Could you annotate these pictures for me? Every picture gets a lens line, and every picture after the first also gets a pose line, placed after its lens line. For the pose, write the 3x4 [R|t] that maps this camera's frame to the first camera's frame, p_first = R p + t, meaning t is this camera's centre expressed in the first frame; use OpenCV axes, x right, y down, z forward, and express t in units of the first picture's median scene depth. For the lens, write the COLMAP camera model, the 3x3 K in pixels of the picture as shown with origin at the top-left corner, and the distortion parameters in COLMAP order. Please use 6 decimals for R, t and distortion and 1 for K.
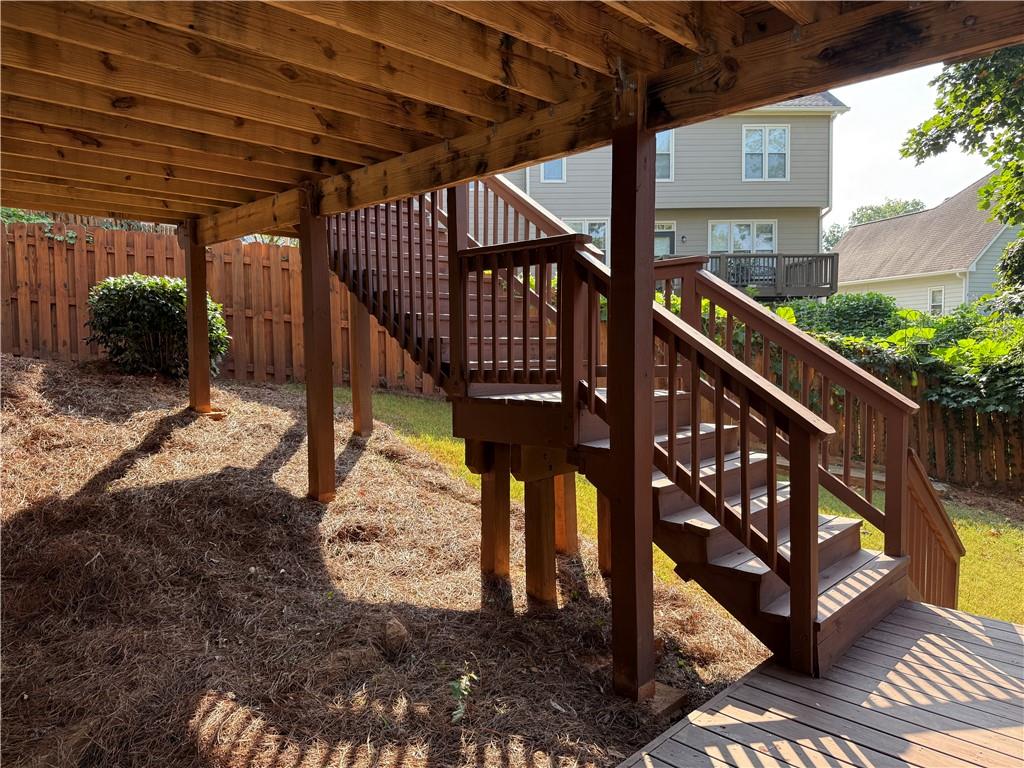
lens RADIAL K [[720.2, 0, 512.0], [0, 720.2, 384.0], [0, 0, 1]] dist [0.003652, -0.002424]
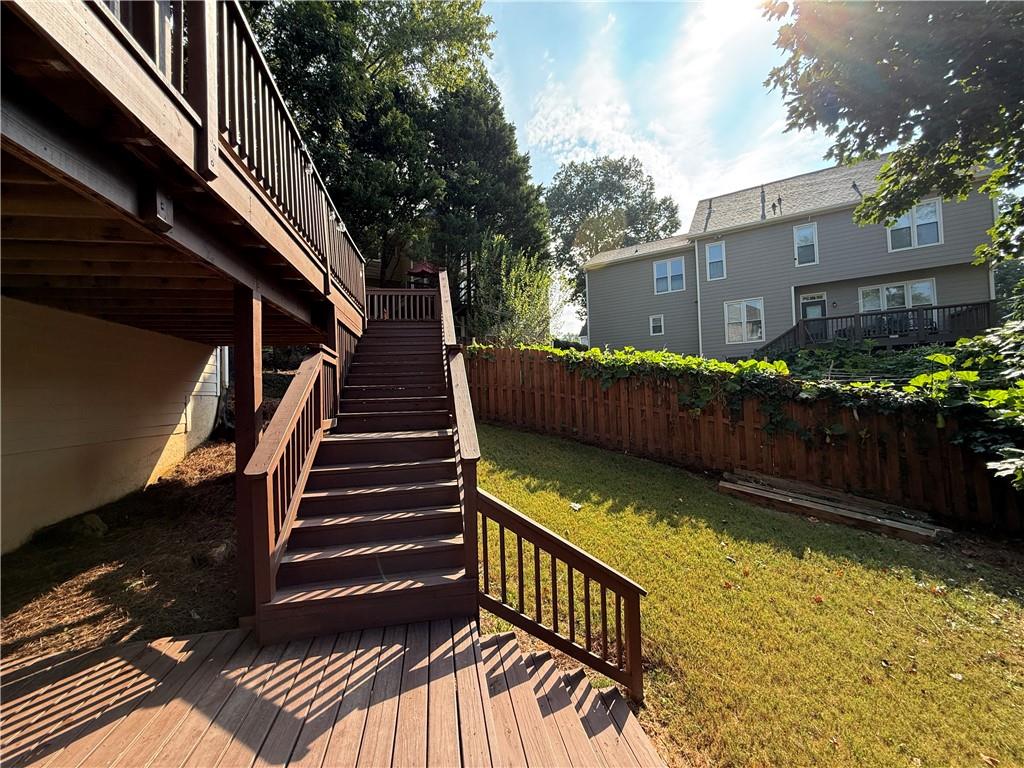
lens RADIAL K [[409.1, 0, 508.1], [0, 409.1, 385.4], [0, 0, 1]] dist [0.000830, -0.000003]
pose [[0.825426, -0.028956, -0.563767, 1.062112], [-0.006543, 0.998126, -0.060846, -0.052437], [0.564473, 0.053913, 0.823689, 0.466626]]
